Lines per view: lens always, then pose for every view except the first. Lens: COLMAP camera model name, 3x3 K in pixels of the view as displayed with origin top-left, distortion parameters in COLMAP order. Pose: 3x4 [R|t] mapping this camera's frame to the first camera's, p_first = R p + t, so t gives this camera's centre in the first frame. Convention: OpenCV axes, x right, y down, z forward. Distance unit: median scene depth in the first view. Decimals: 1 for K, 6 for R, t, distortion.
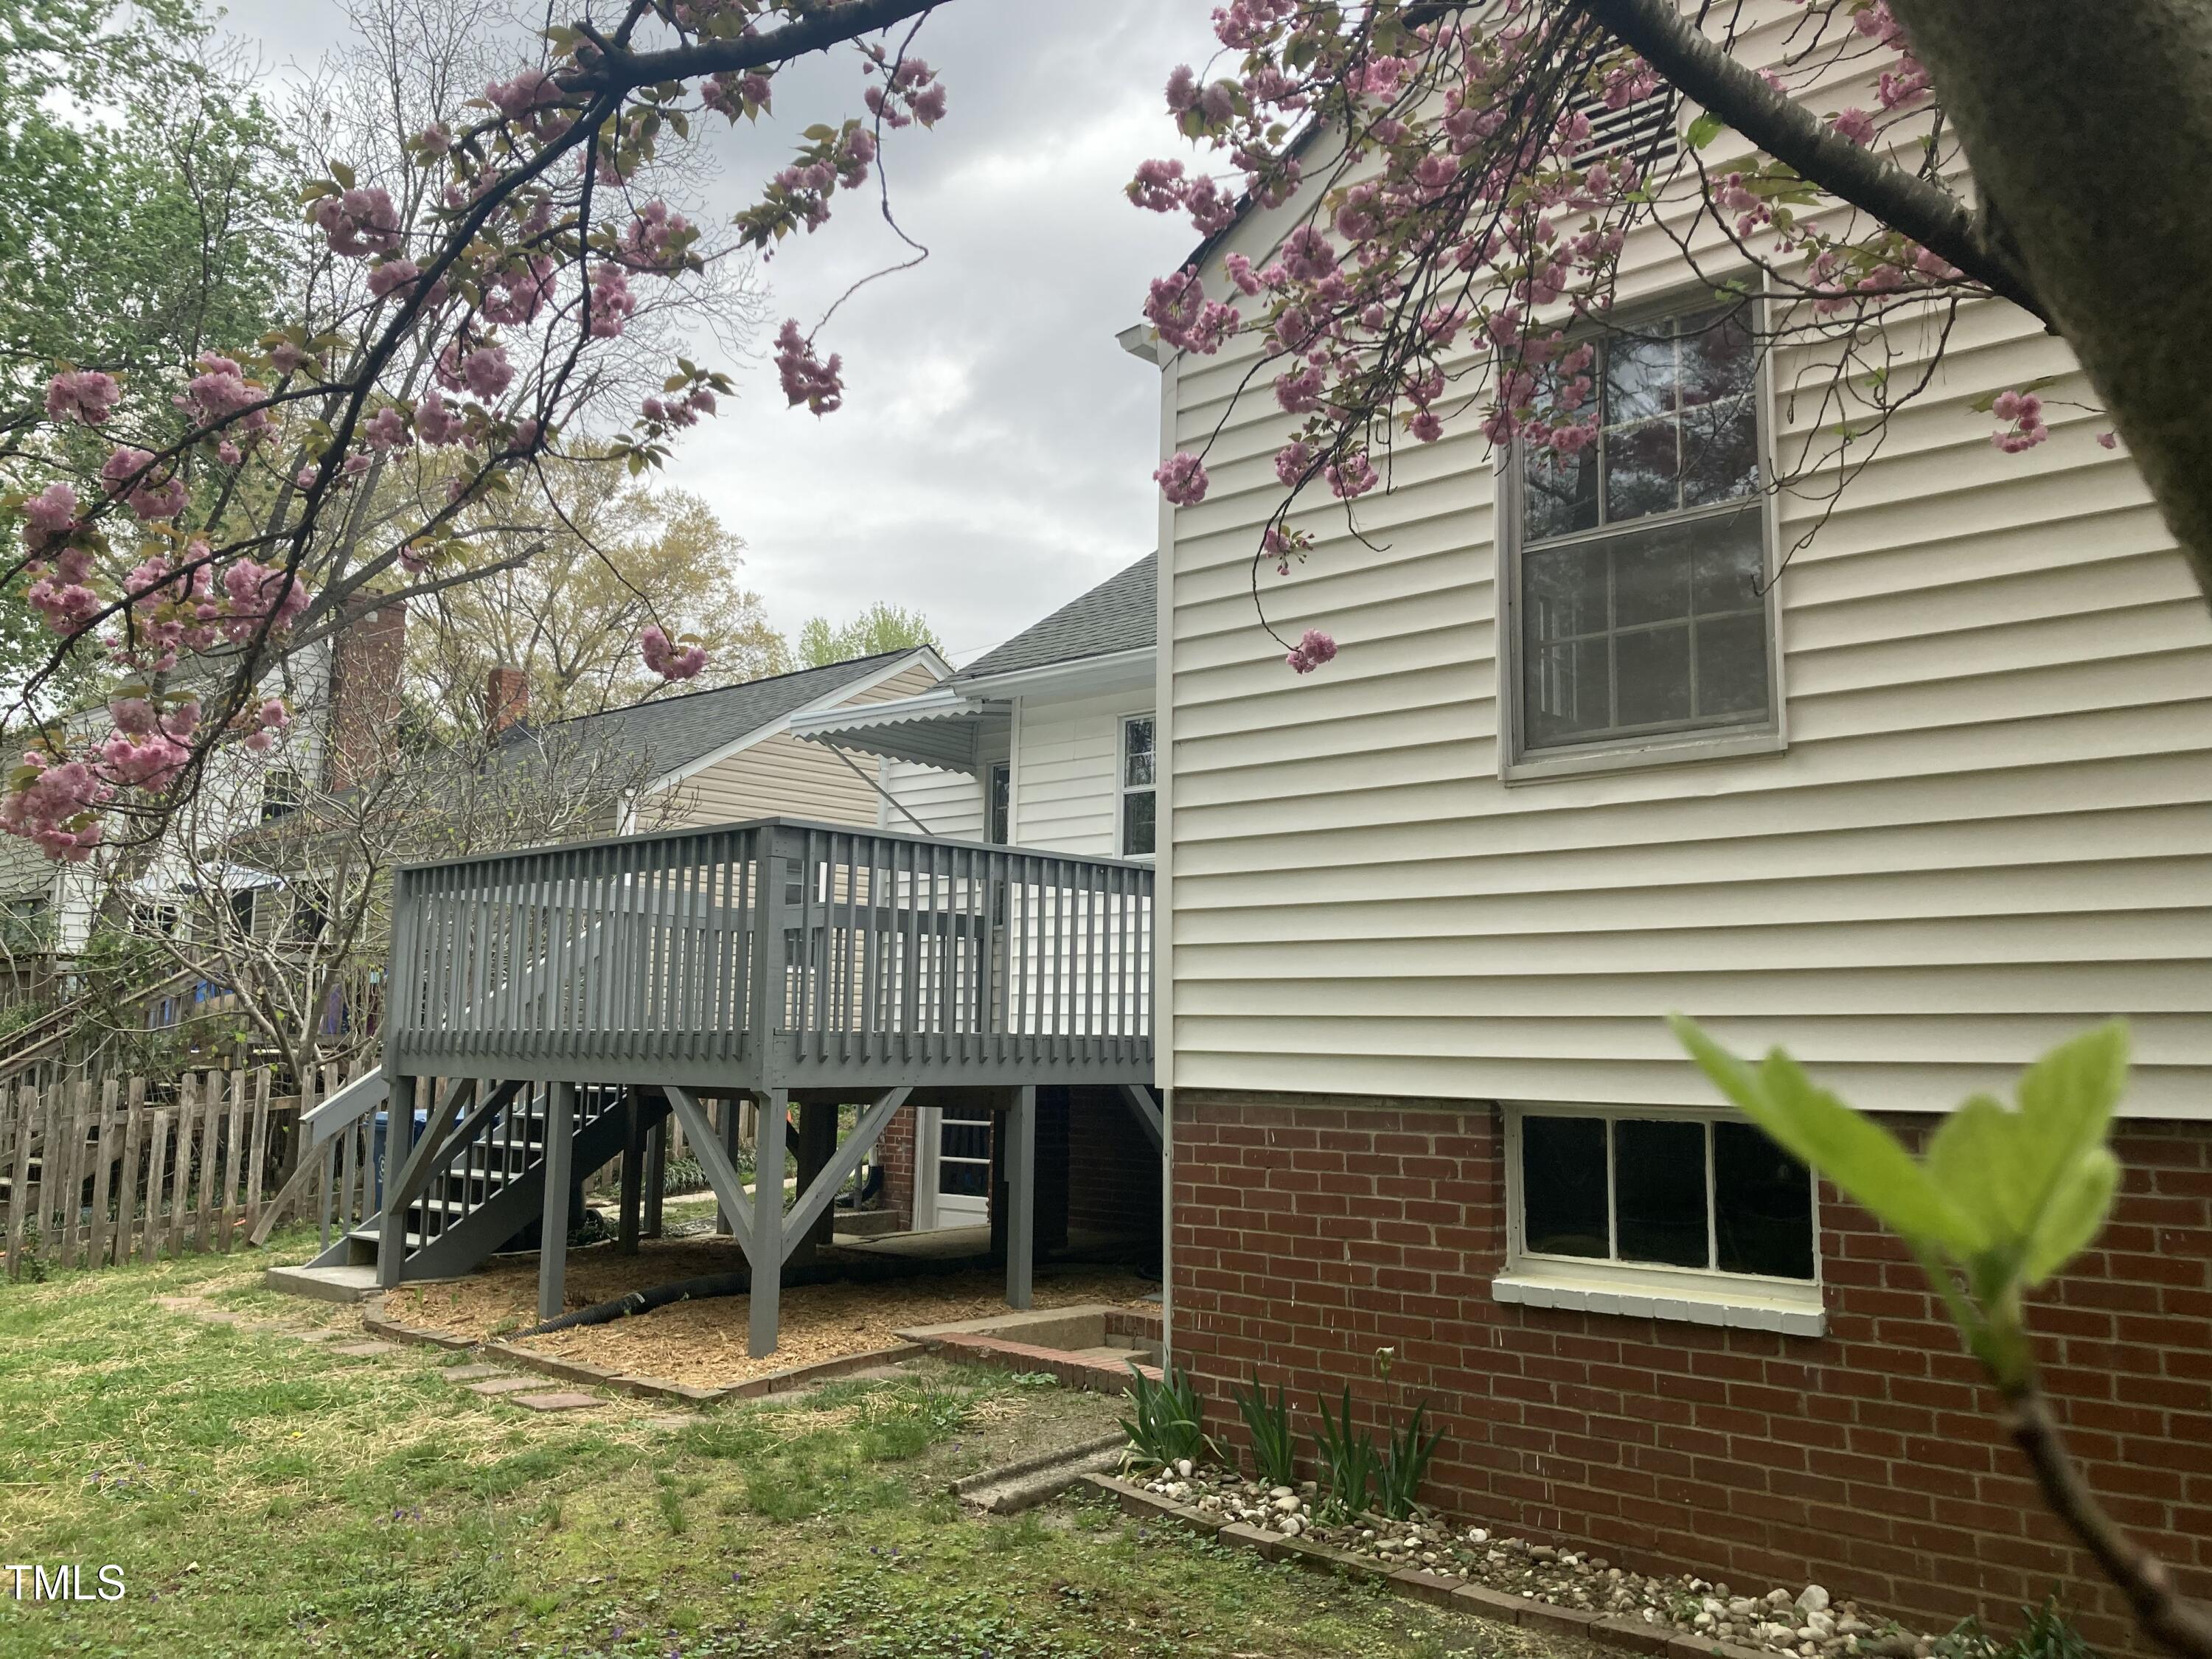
lens RADIAL K [[1825.2, 0, 1111.2], [0, 1825.2, 820.1], [0, 0, 1]] dist [0.012397, 0.007285]
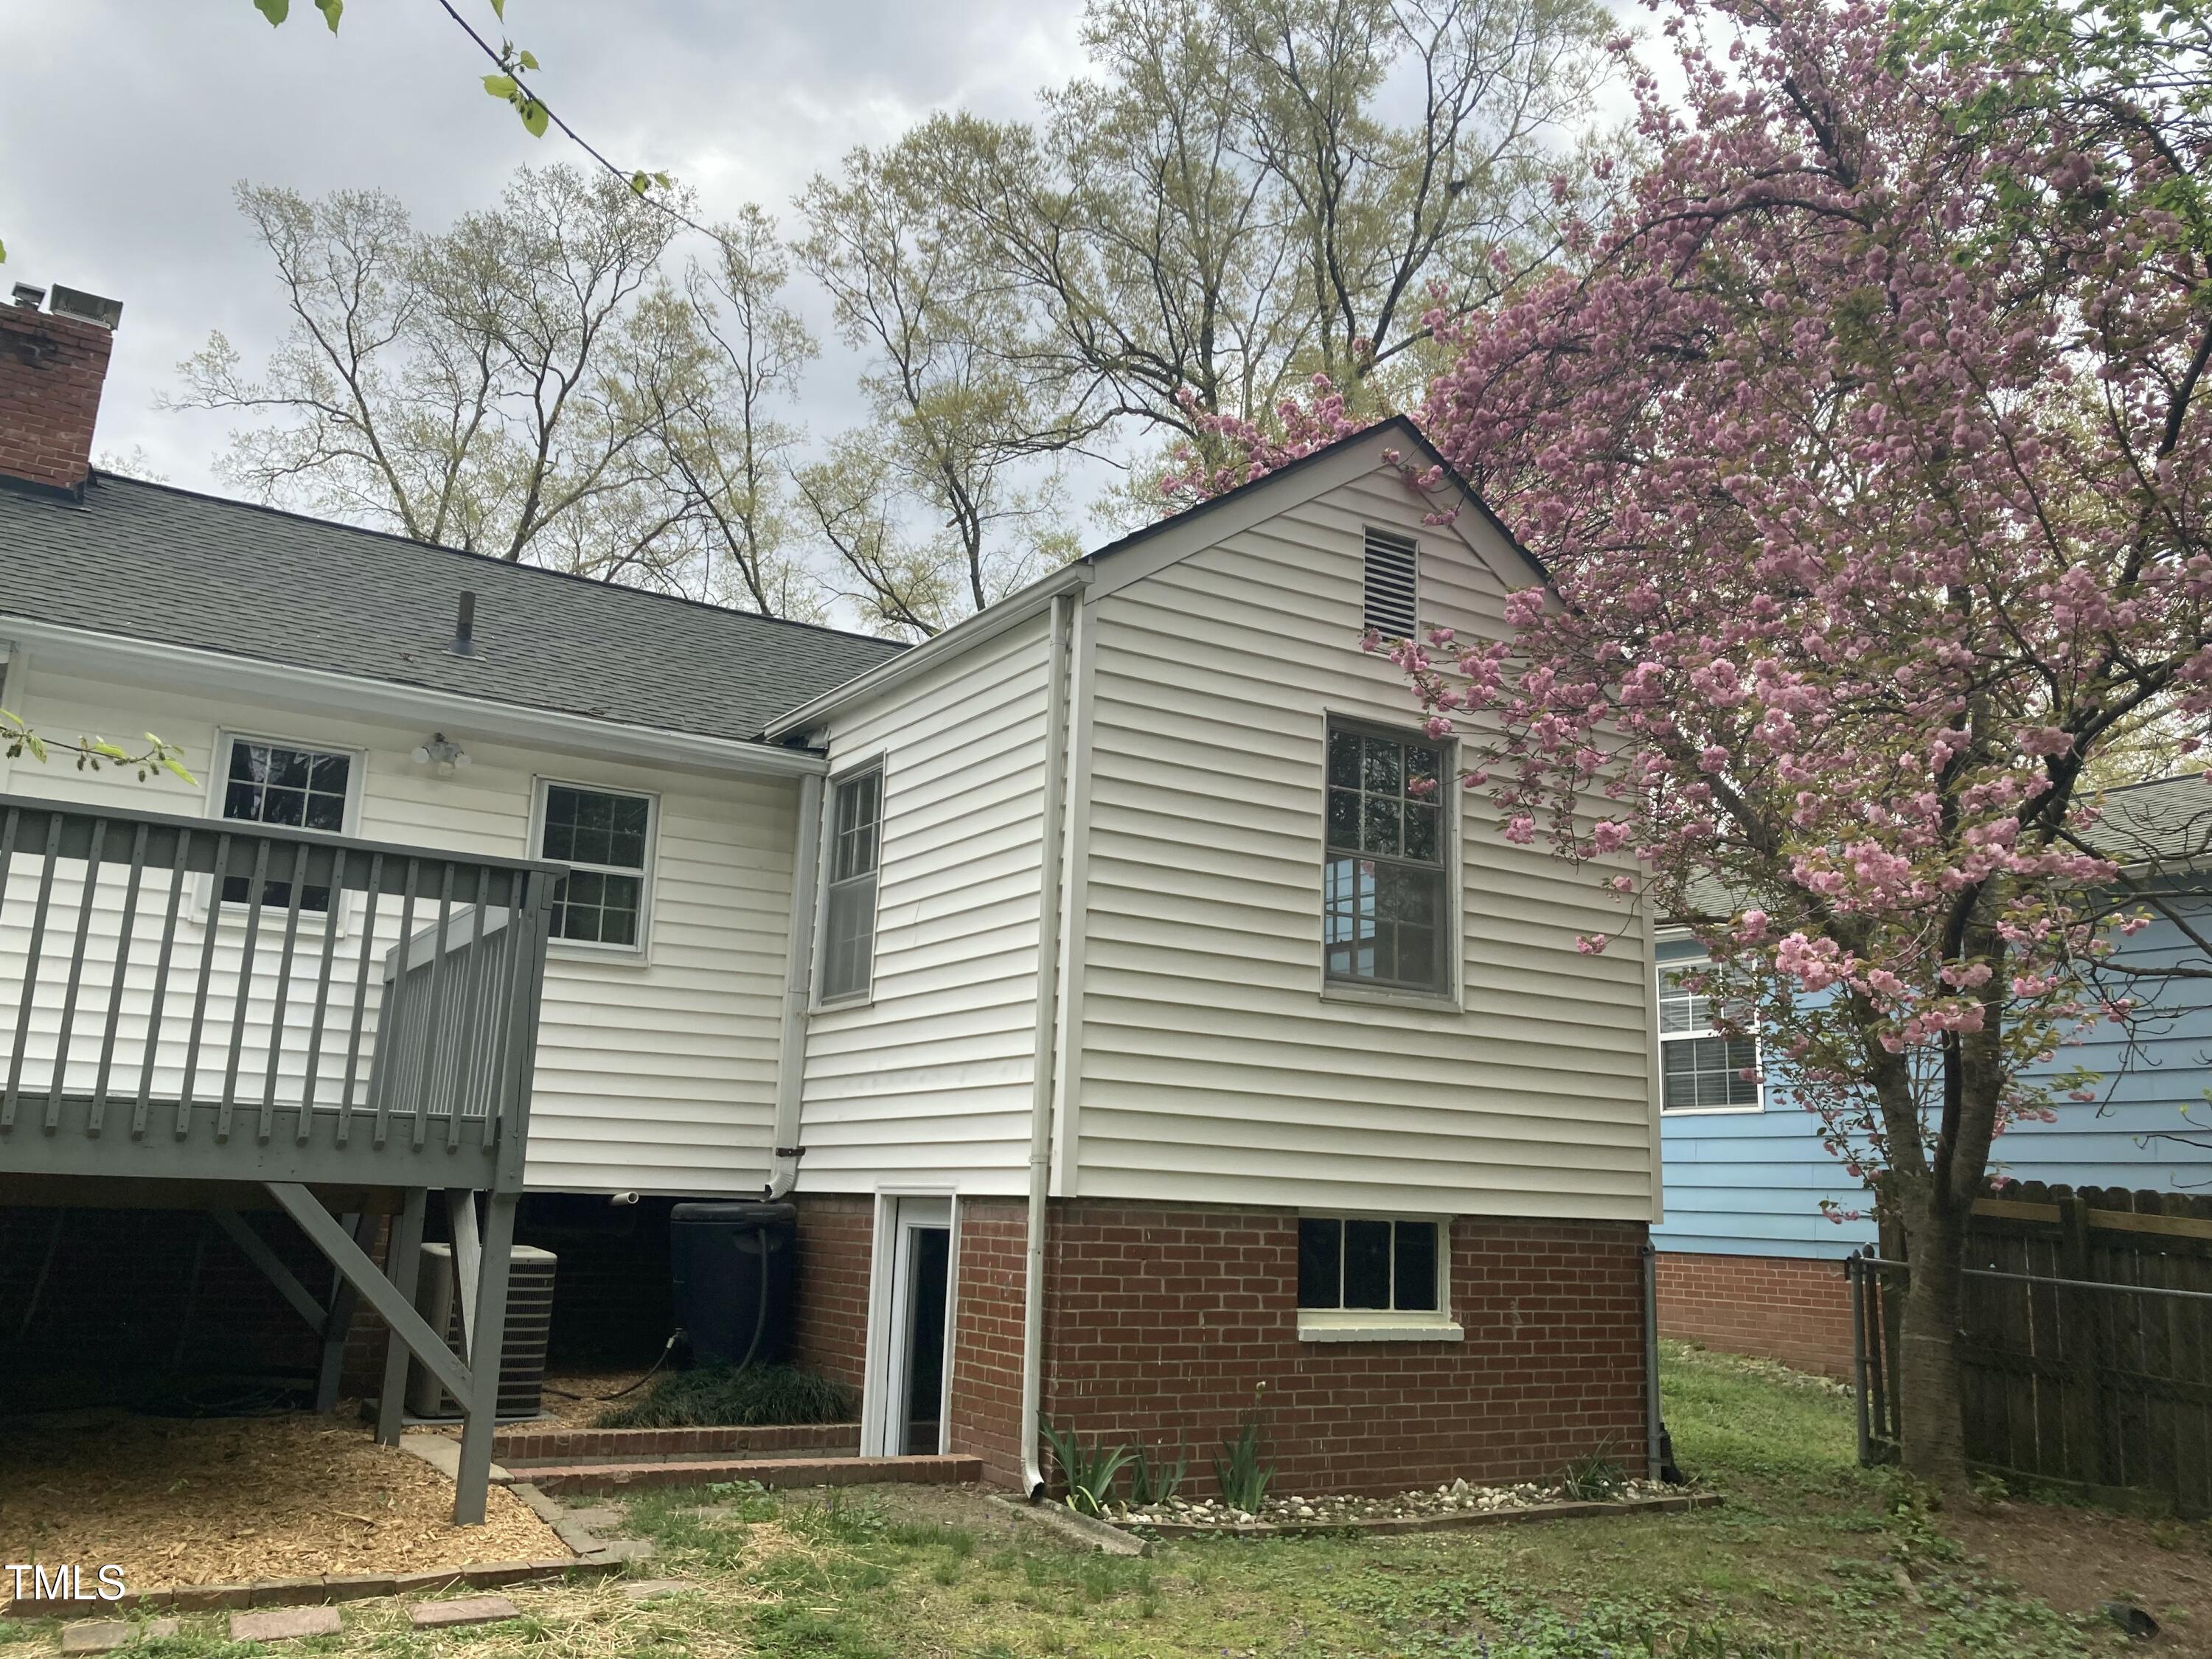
lens RADIAL K [[1825.2, 0, 1107.8], [0, 1825.2, 830.1], [0, 0, 1]] dist [0.012397, 0.007285]
pose [[0.274043, 0.192702, 0.942214, -1.309107], [-0.155138, 0.975746, -0.154439, 0.105849], [-0.949122, -0.103850, 0.297292, 0.729641]]
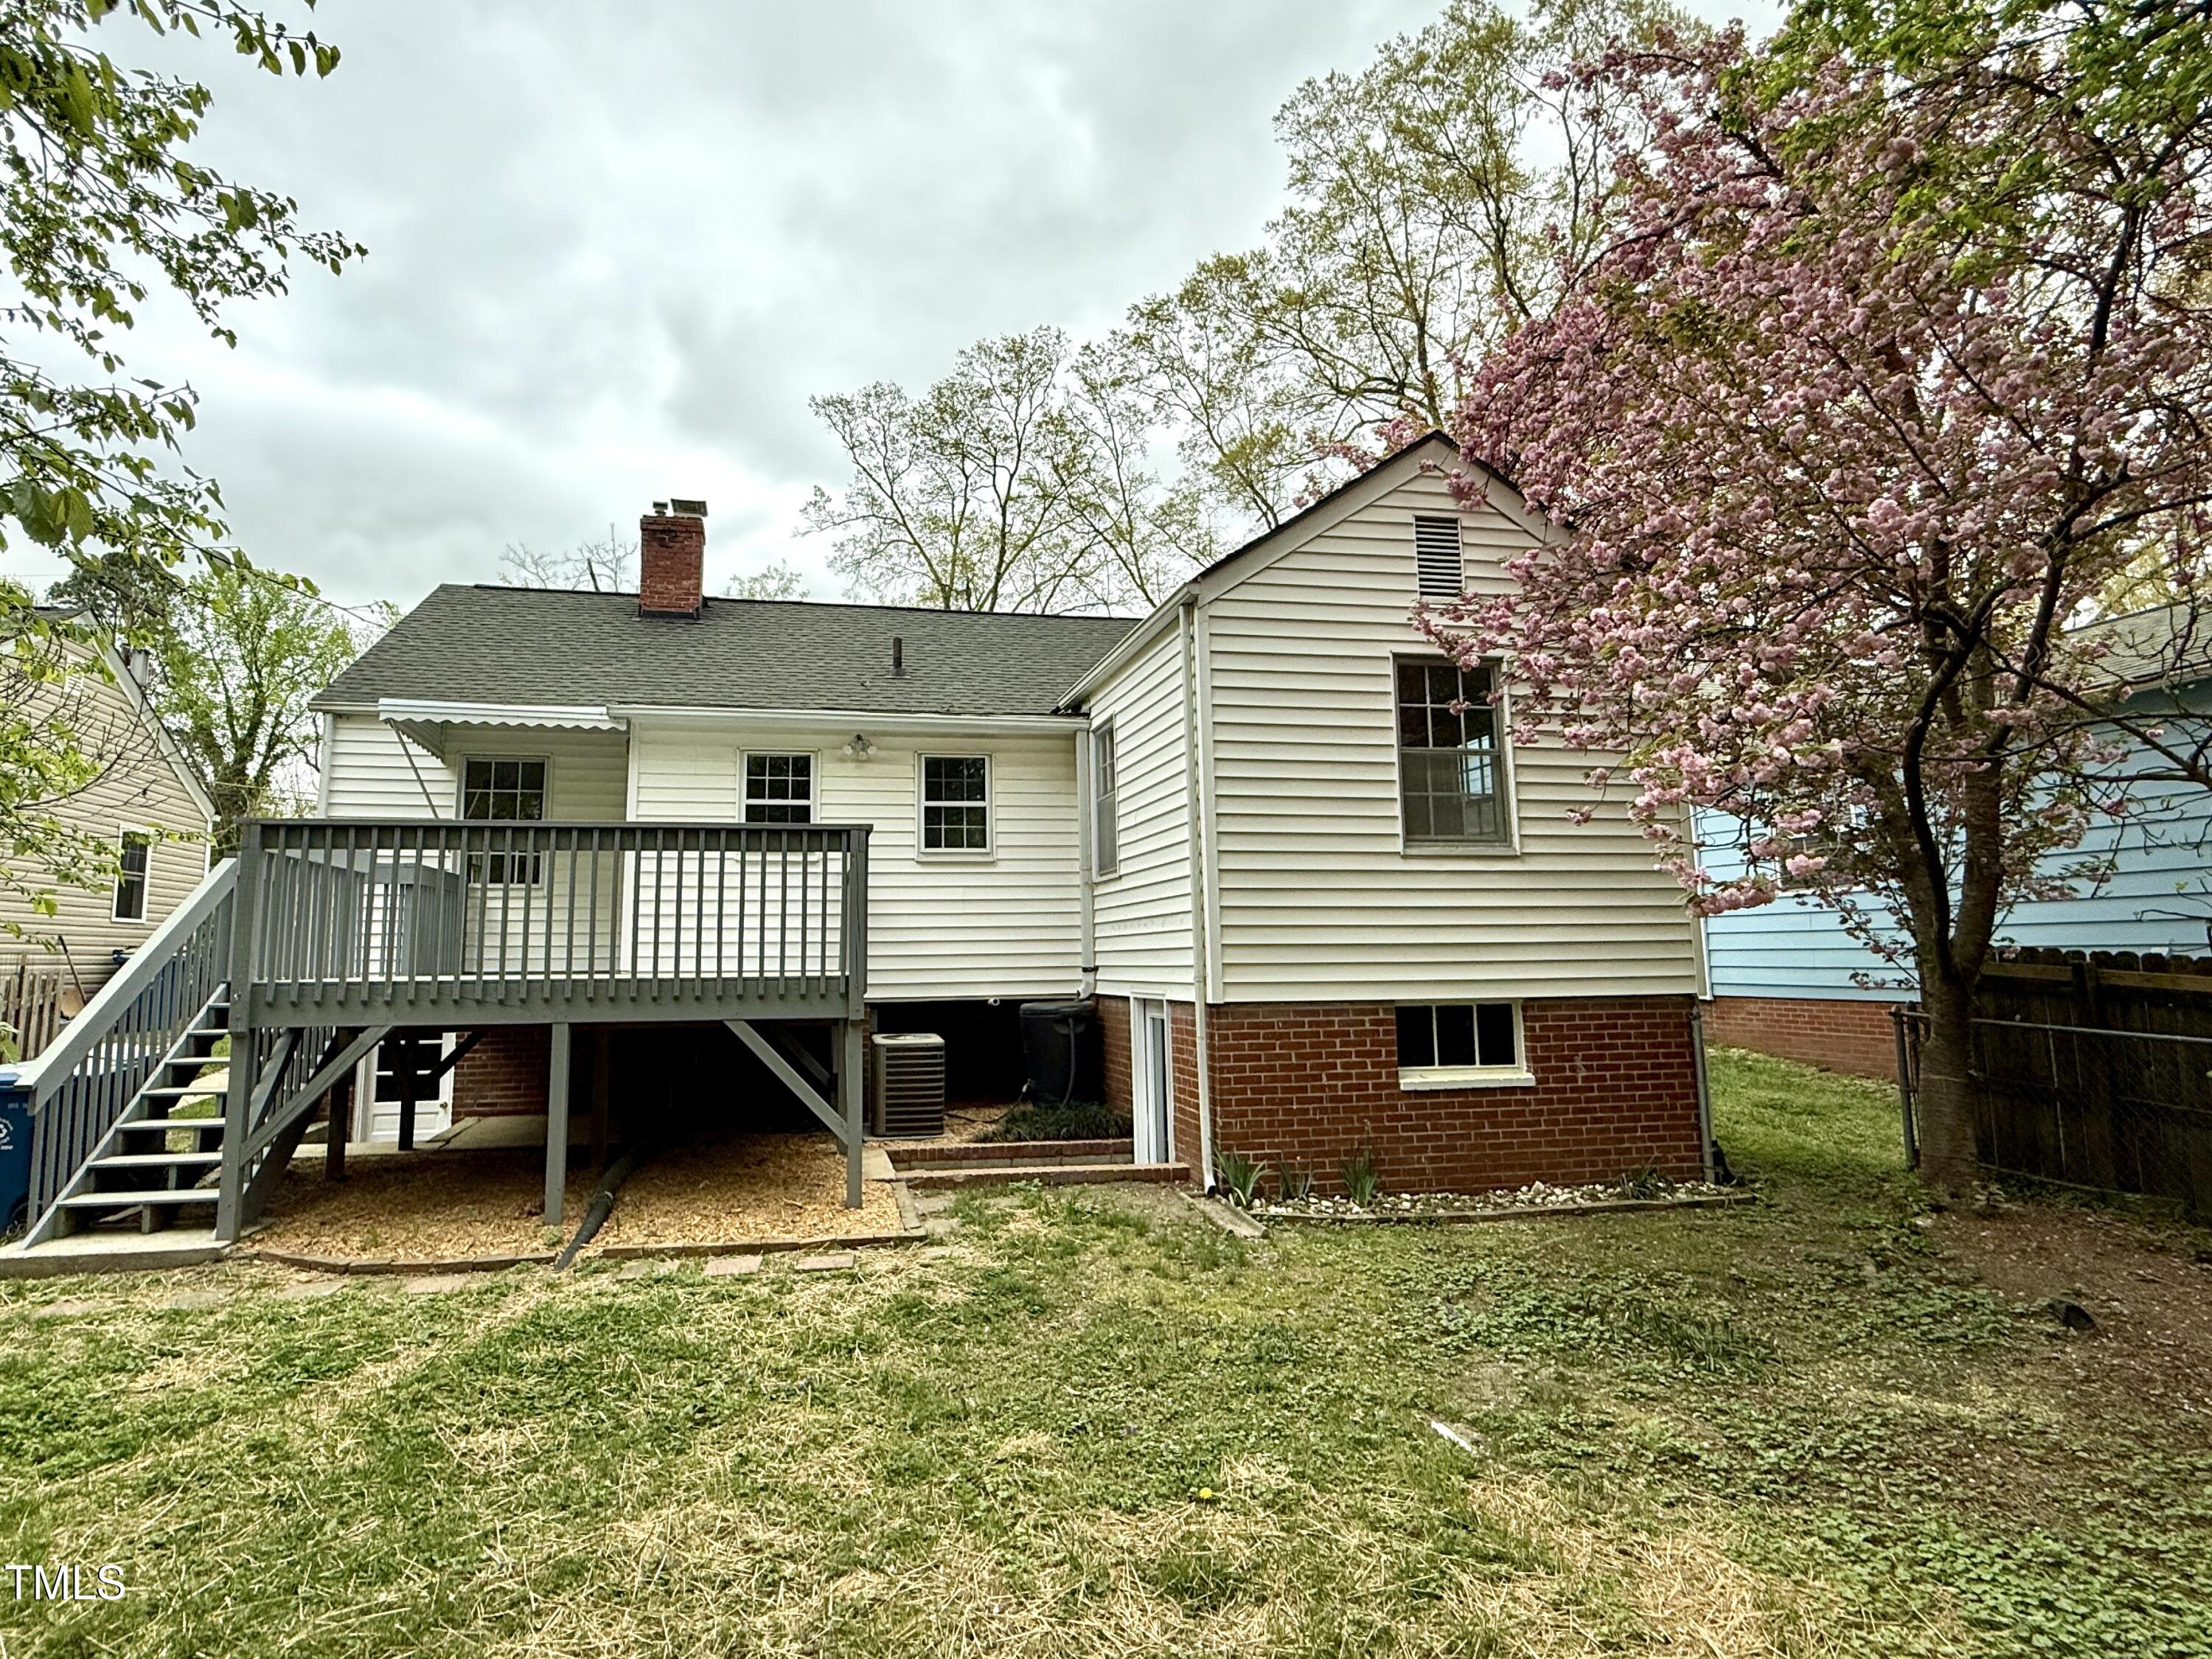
lens RADIAL K [[1183.4, 0, 1008.3], [0, 1183.4, 809.3], [0, 0, 1]] dist [0.000691, -0.001310]
pose [[0.605387, 0.081245, 0.791774, -1.210944], [-0.082504, 0.995823, -0.039101, 0.019193], [-0.791644, -0.041653, 0.609561, 0.507188]]
